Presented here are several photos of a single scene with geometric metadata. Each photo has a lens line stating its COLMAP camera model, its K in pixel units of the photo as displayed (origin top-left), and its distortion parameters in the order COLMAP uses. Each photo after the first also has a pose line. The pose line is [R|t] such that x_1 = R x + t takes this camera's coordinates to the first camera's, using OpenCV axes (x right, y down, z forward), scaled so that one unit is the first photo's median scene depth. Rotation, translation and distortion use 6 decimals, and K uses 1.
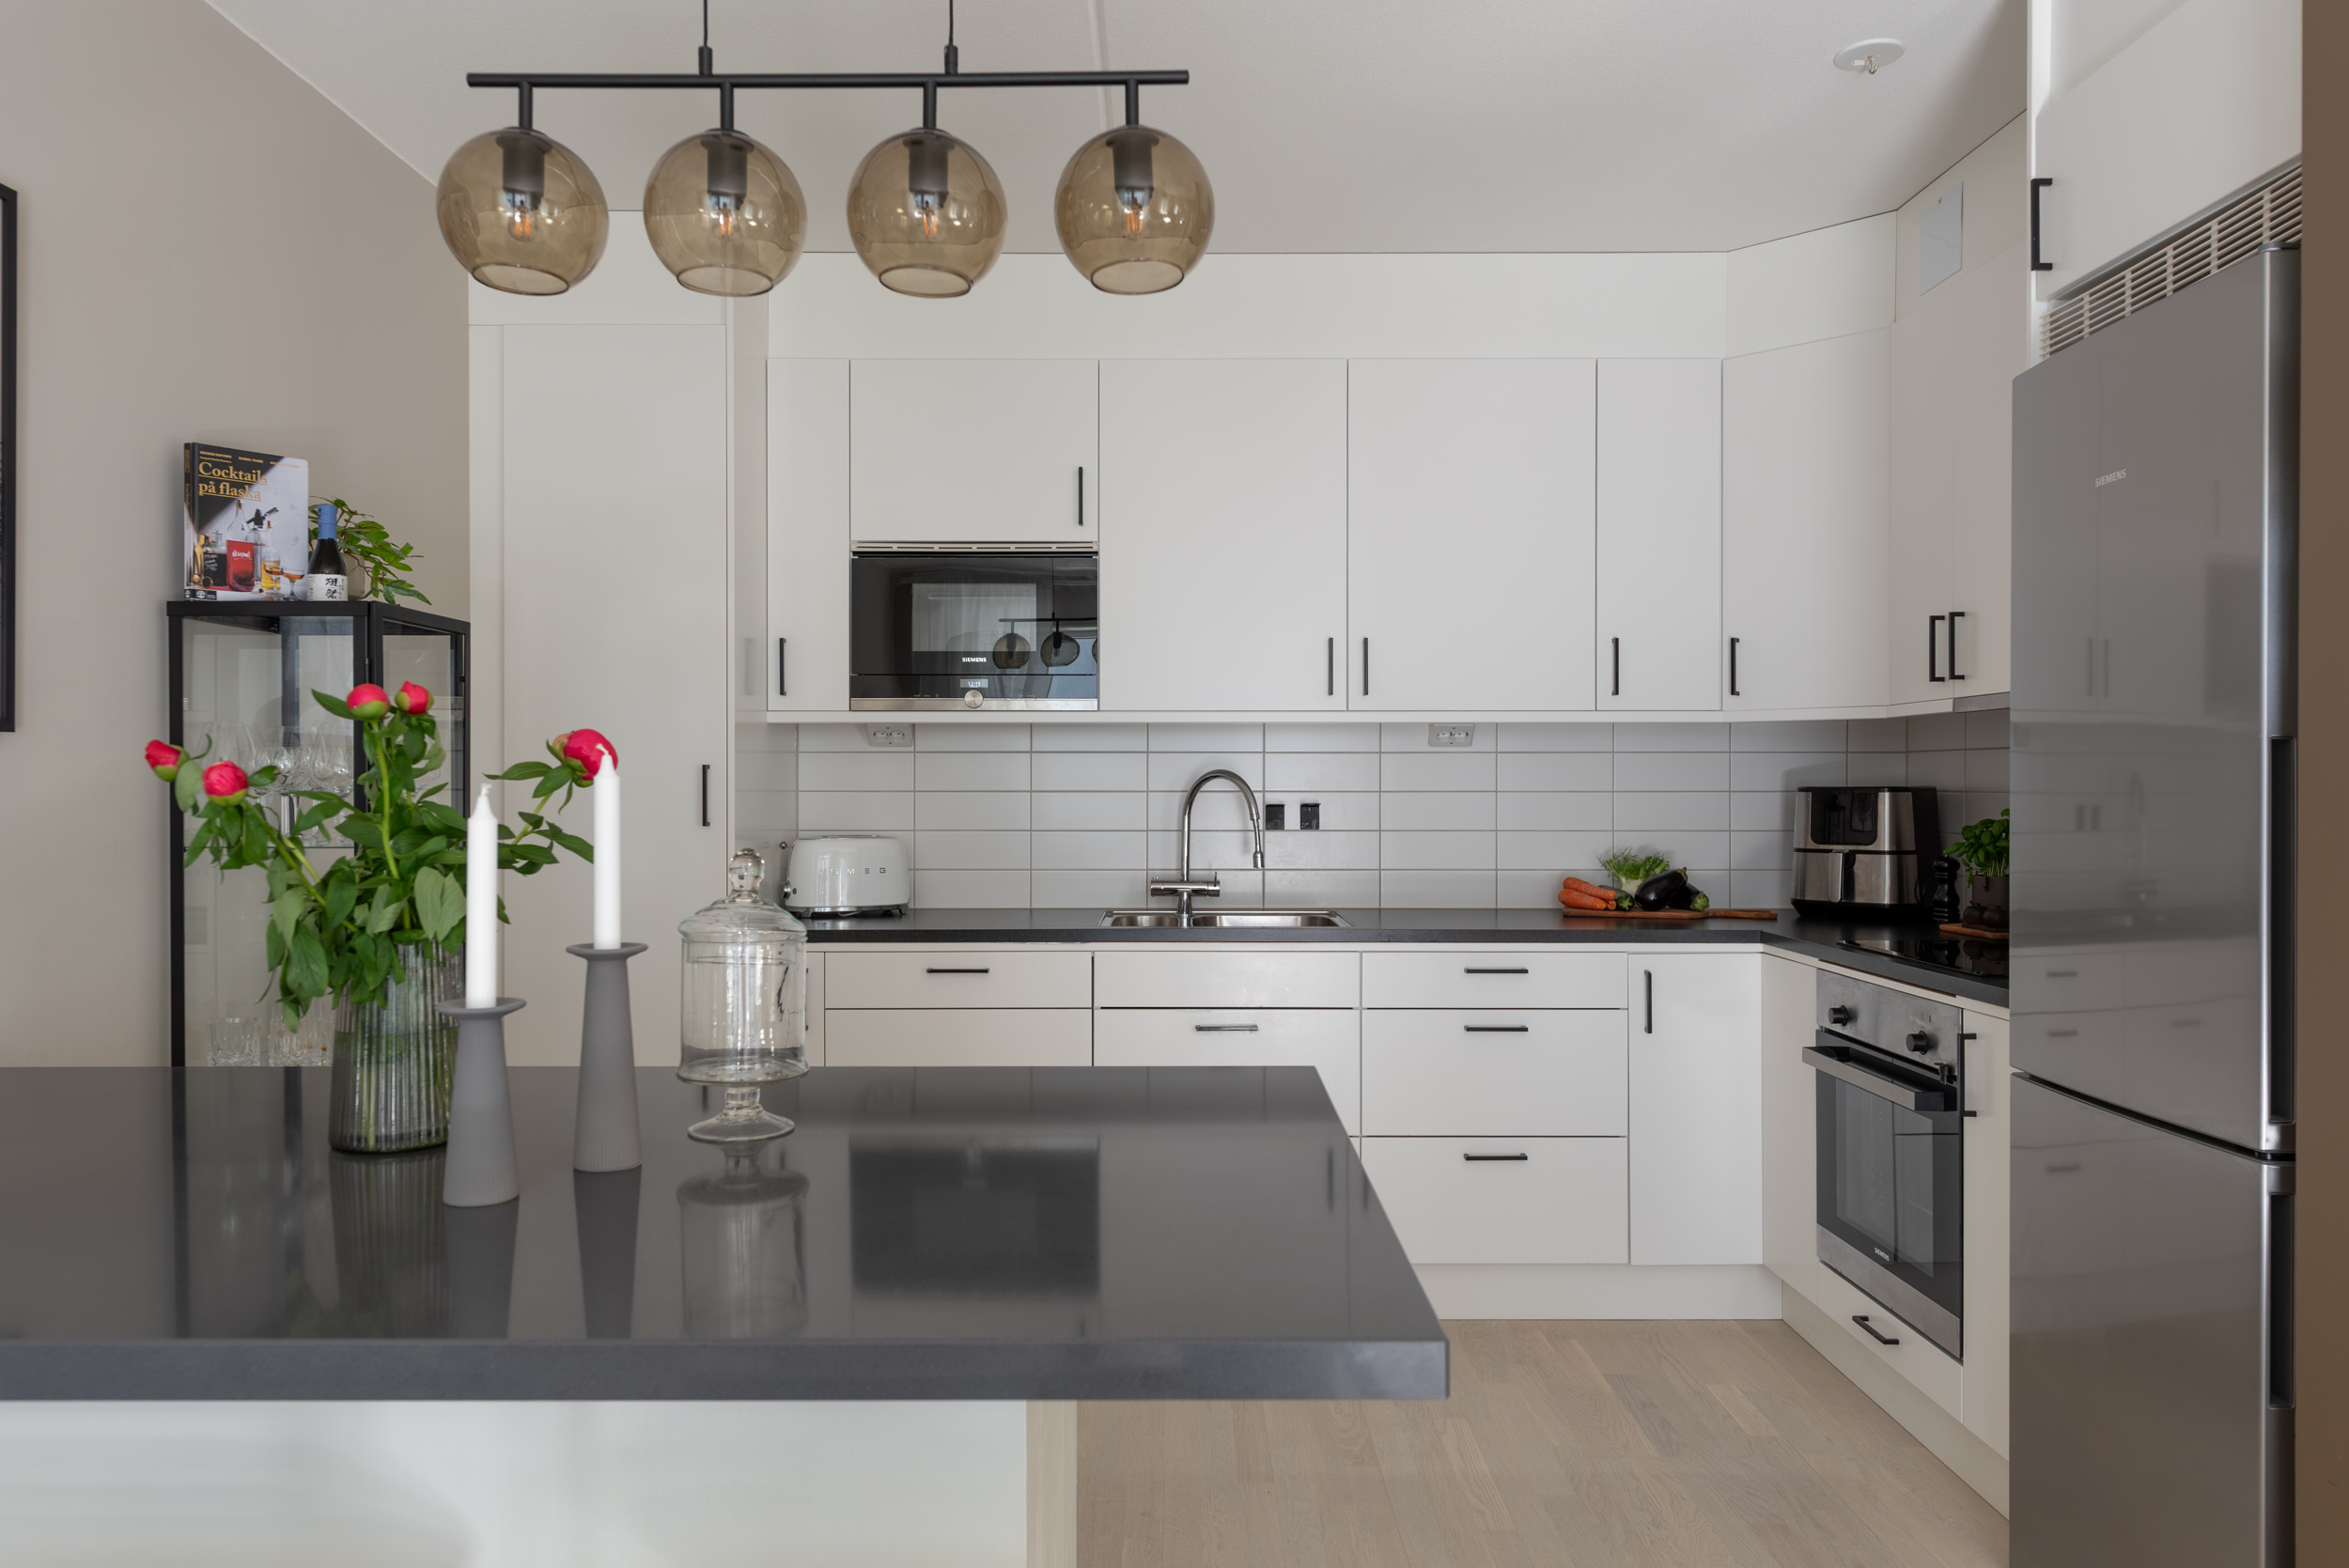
lens RADIAL K [[1596.8, 0, 1182.8], [0, 1596.8, 788.1], [0, 0, 1]] dist [-0.004539, 0.002889]
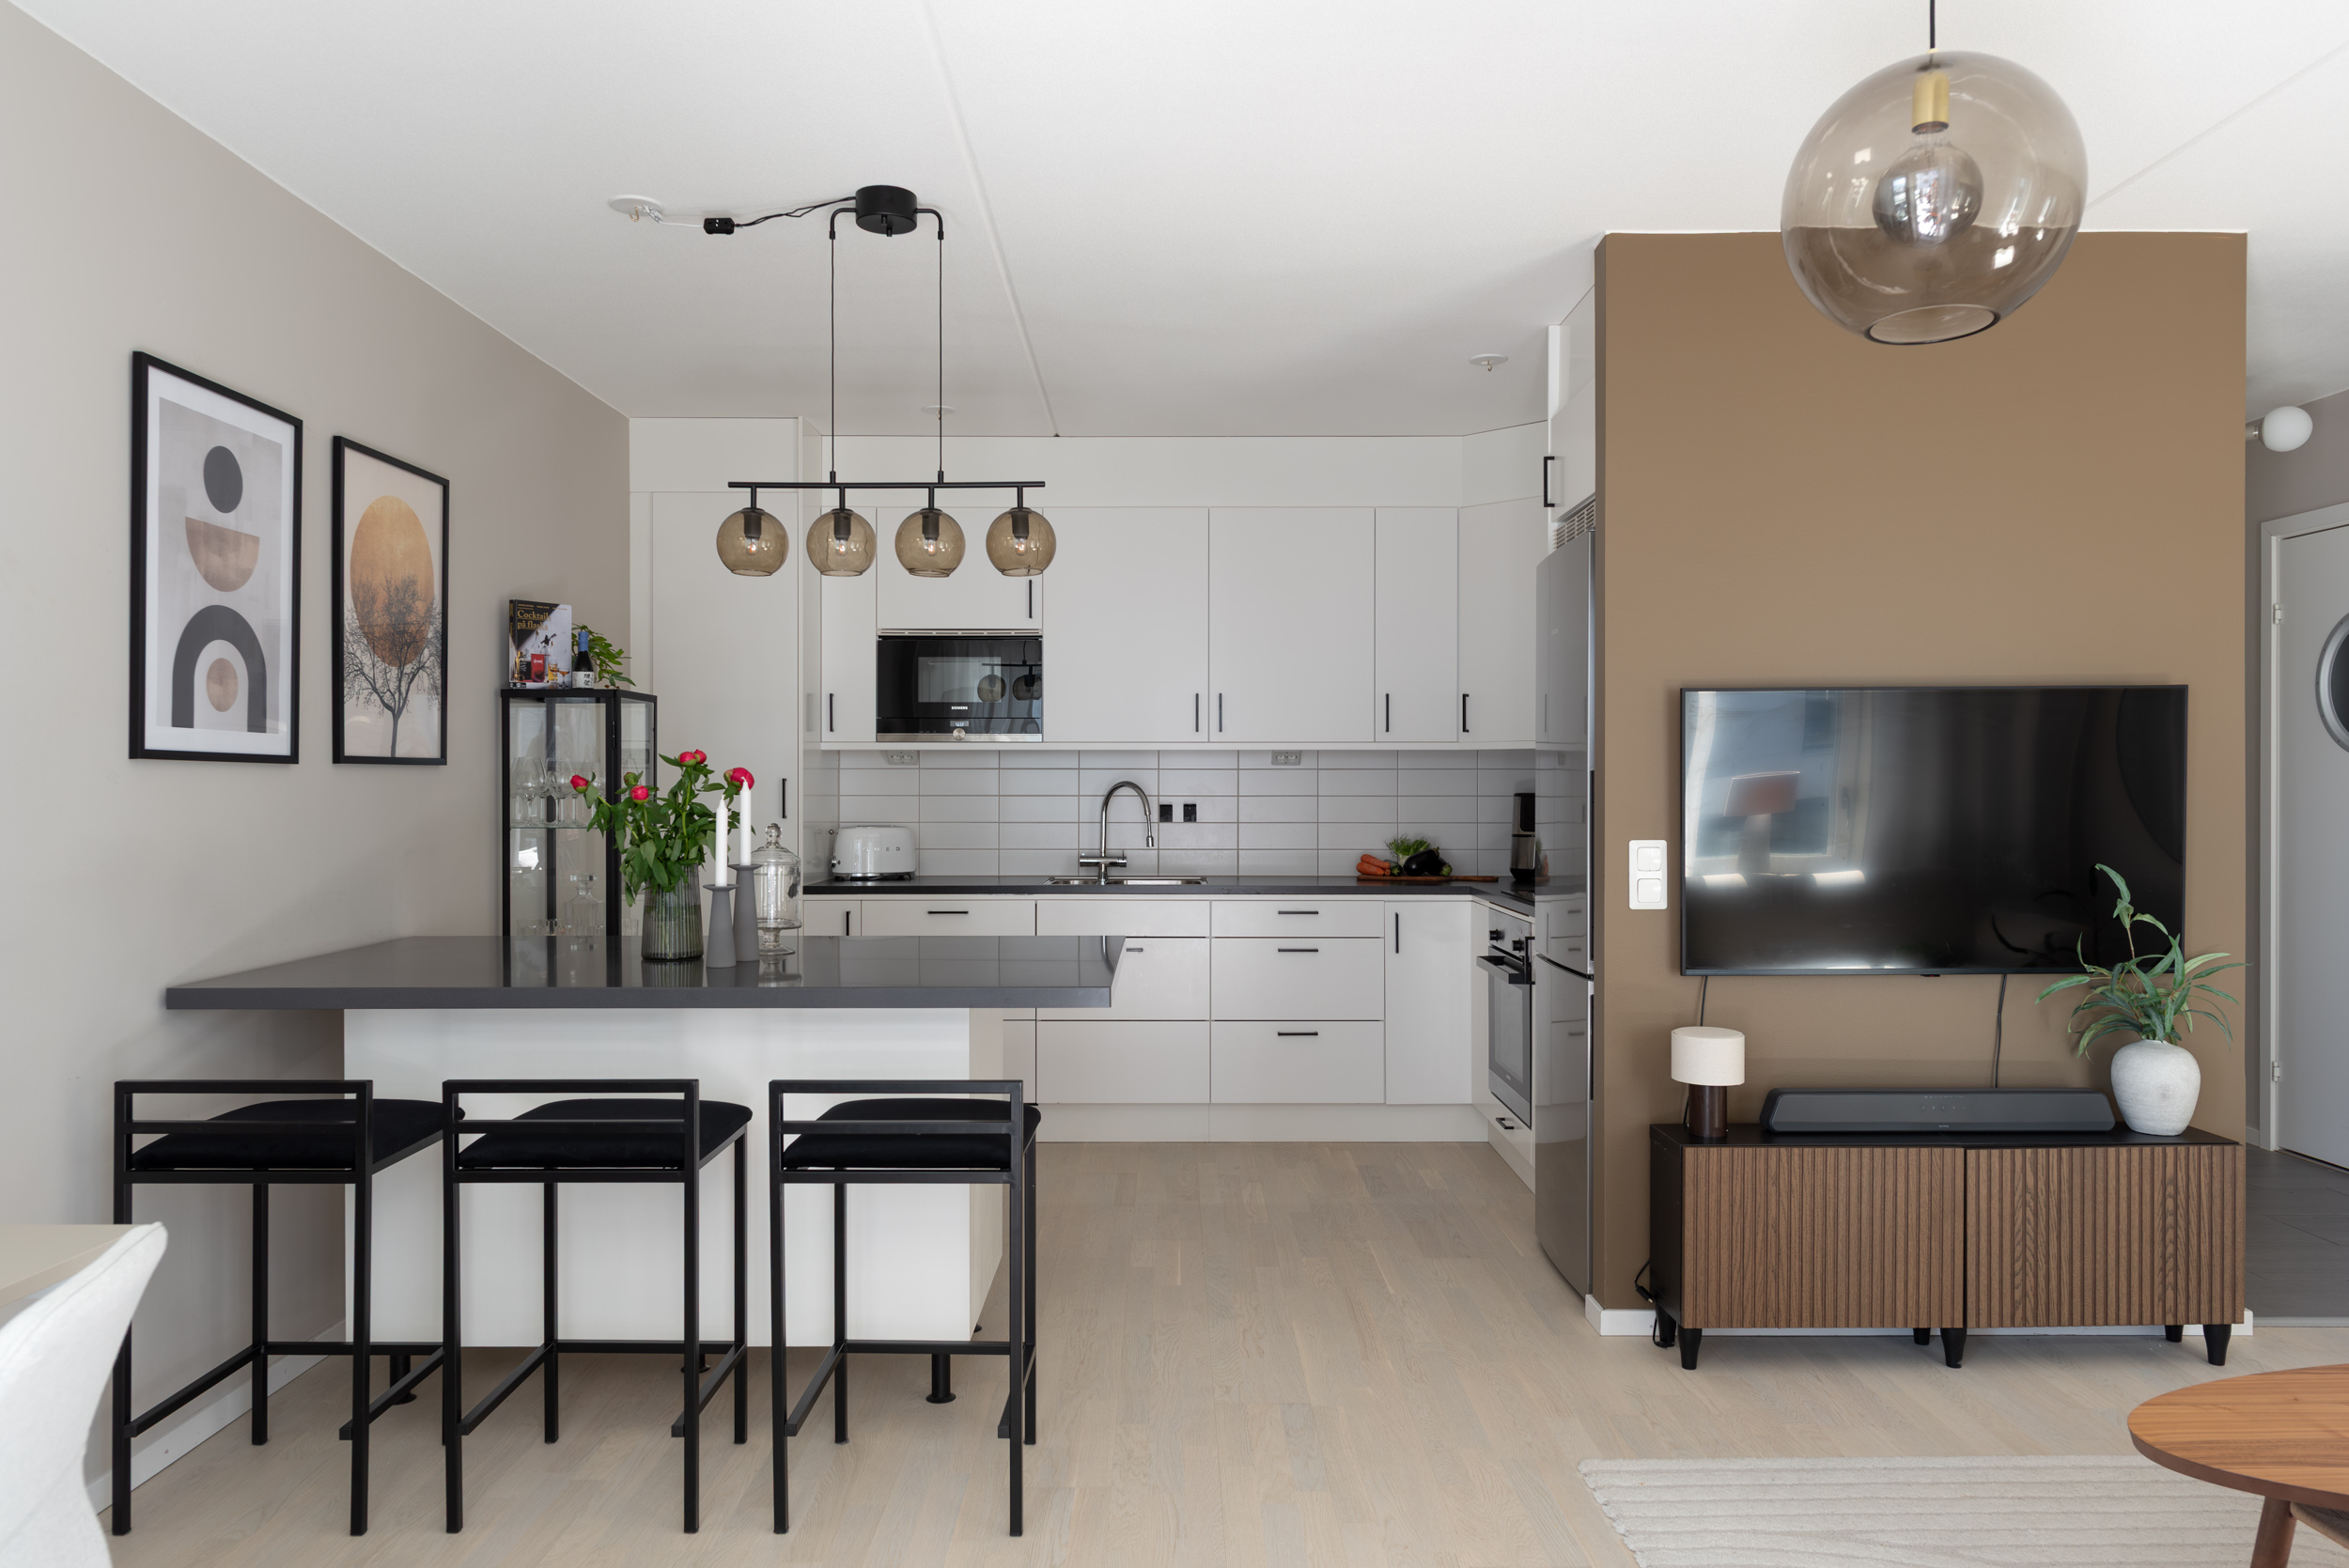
lens RADIAL K [[1588.8, 0, 1172.7], [0, 1588.8, 802.2], [0, 0, 1]] dist [0.001460, 0.000349]
pose [[0.999993, 0.000235, -0.003664, 0.075749], [-0.000208, 0.999972, 0.007529, -0.003241], [0.003666, -0.007528, 0.999965, -0.495138]]
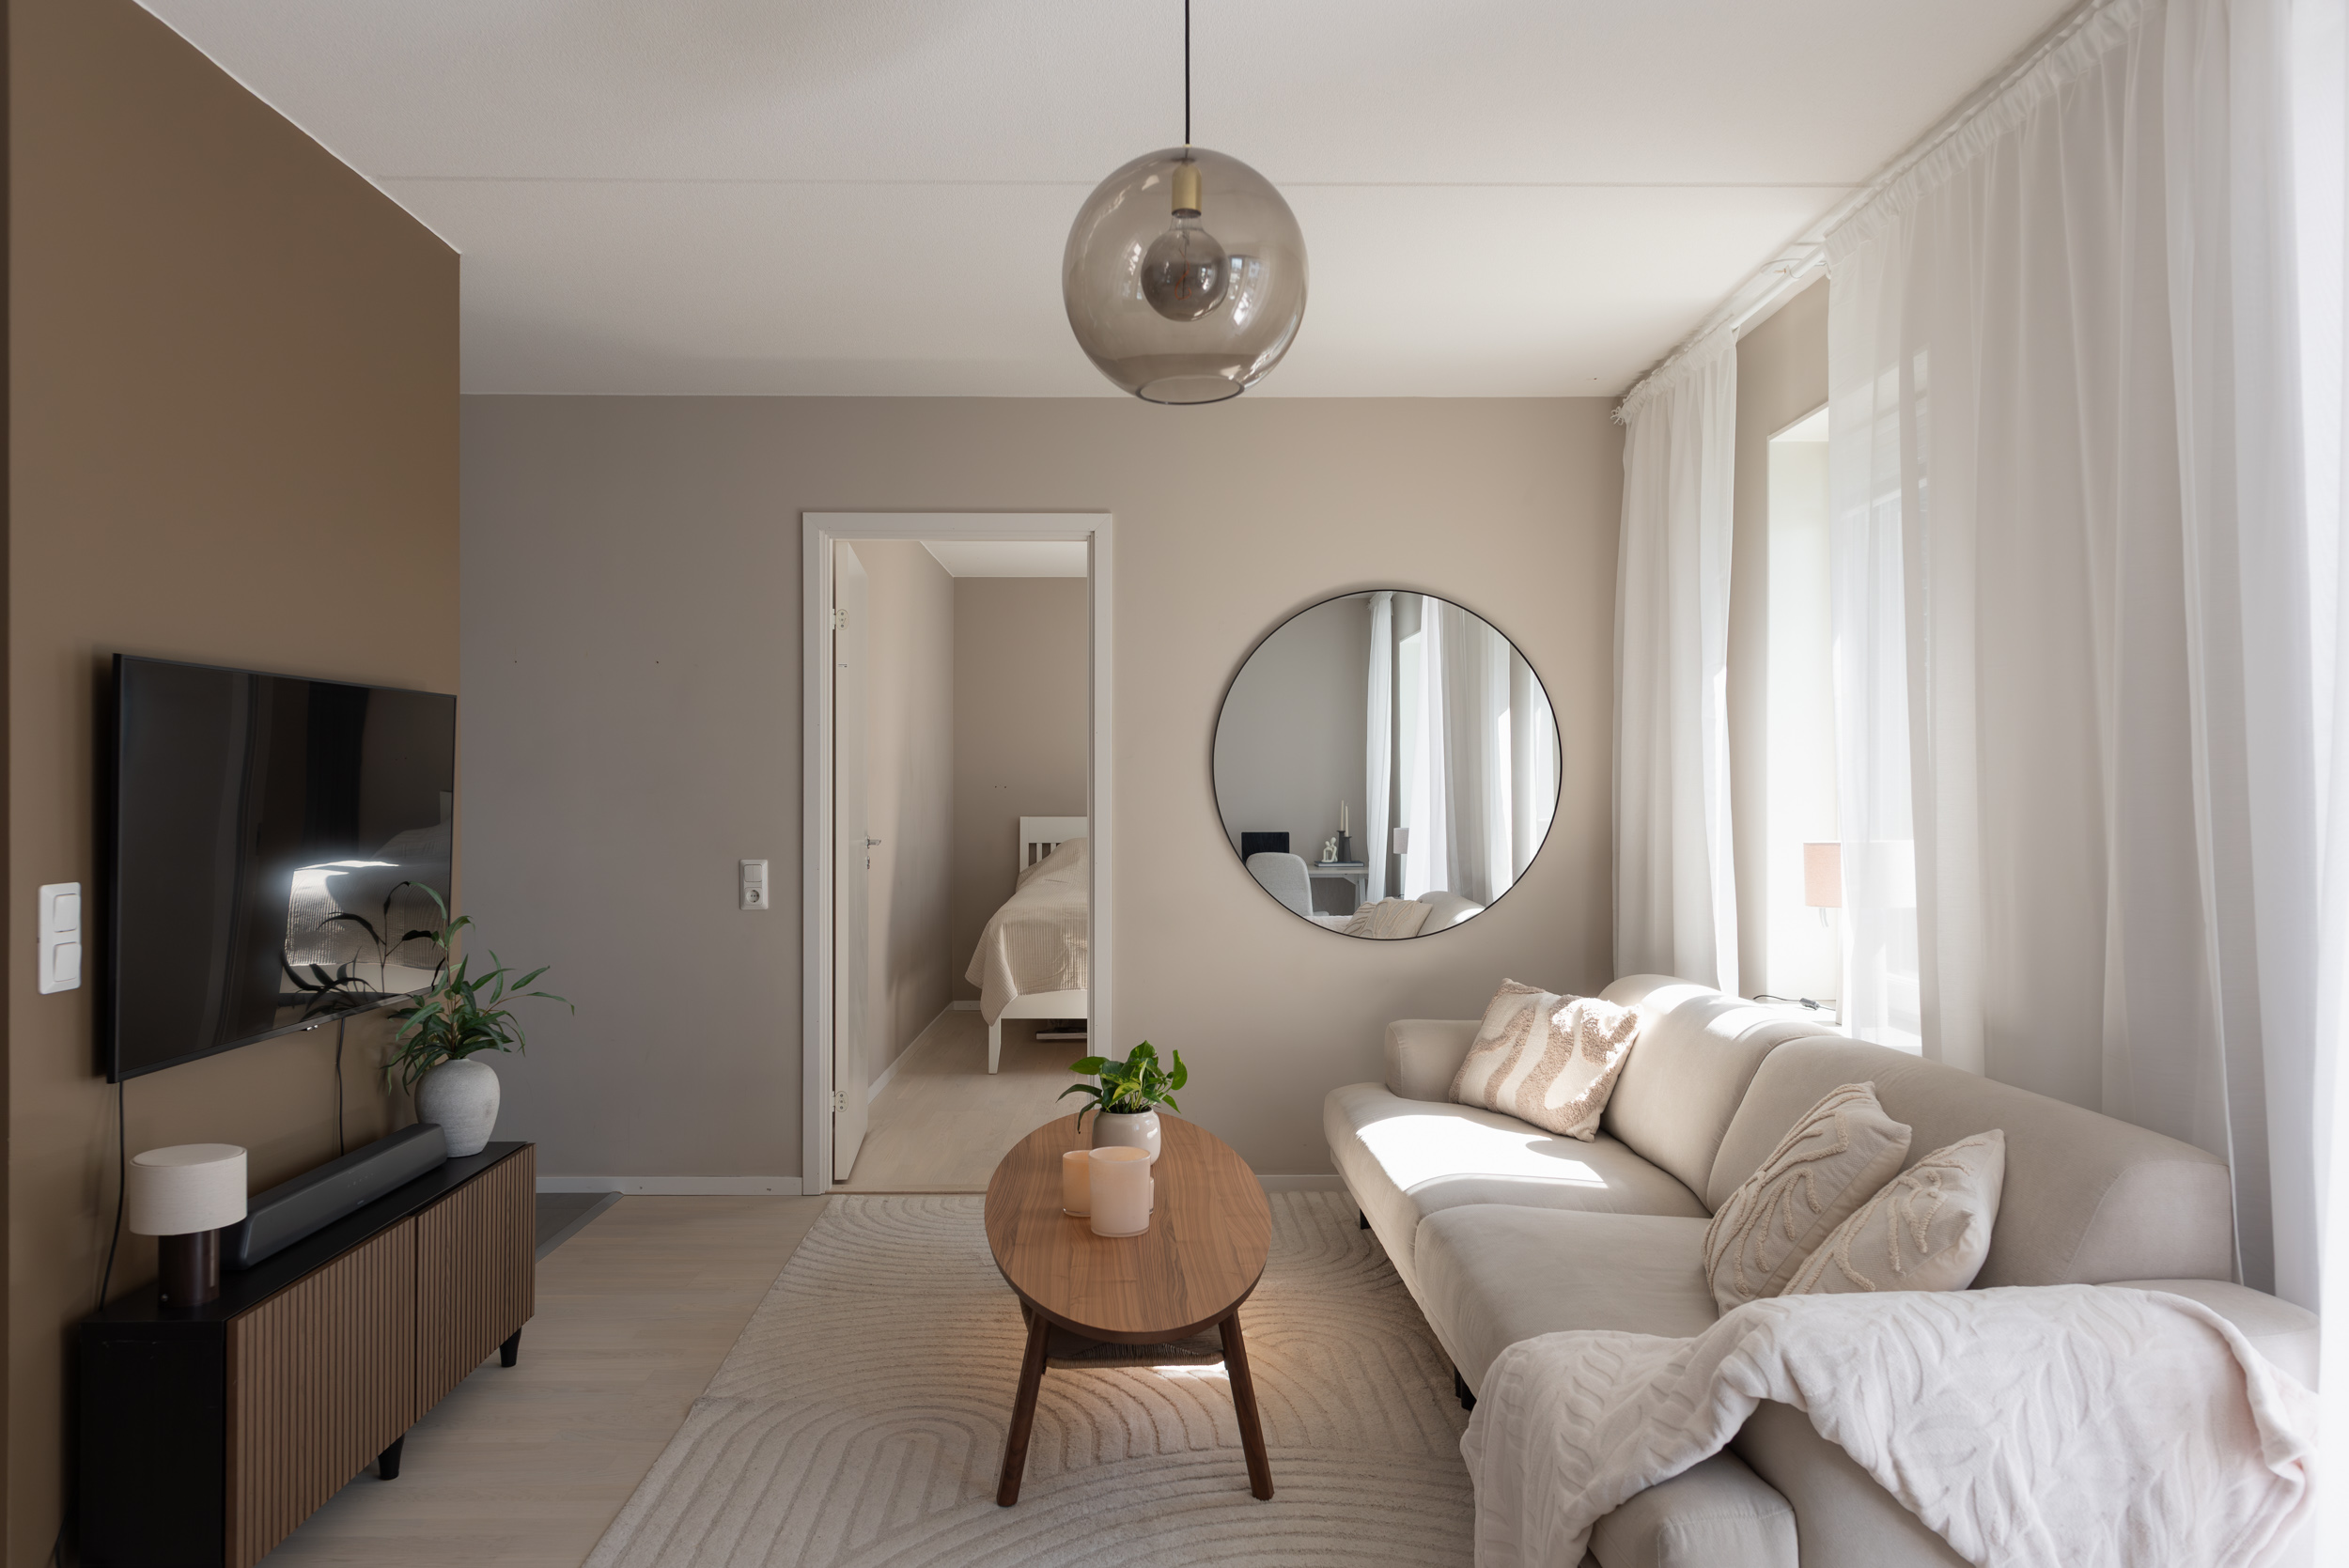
lens RADIAL K [[1601.8, 0, 1174.5], [0, 1601.8, 784.0], [0, 0, 1]] dist [0.001708, -0.000684]
pose [[-0.014773, 0.009202, 0.999849, -0.261713], [0.003290, 0.999953, -0.009155, -0.005105], [-0.999885, 0.003154, -0.014803, 0.031419]]
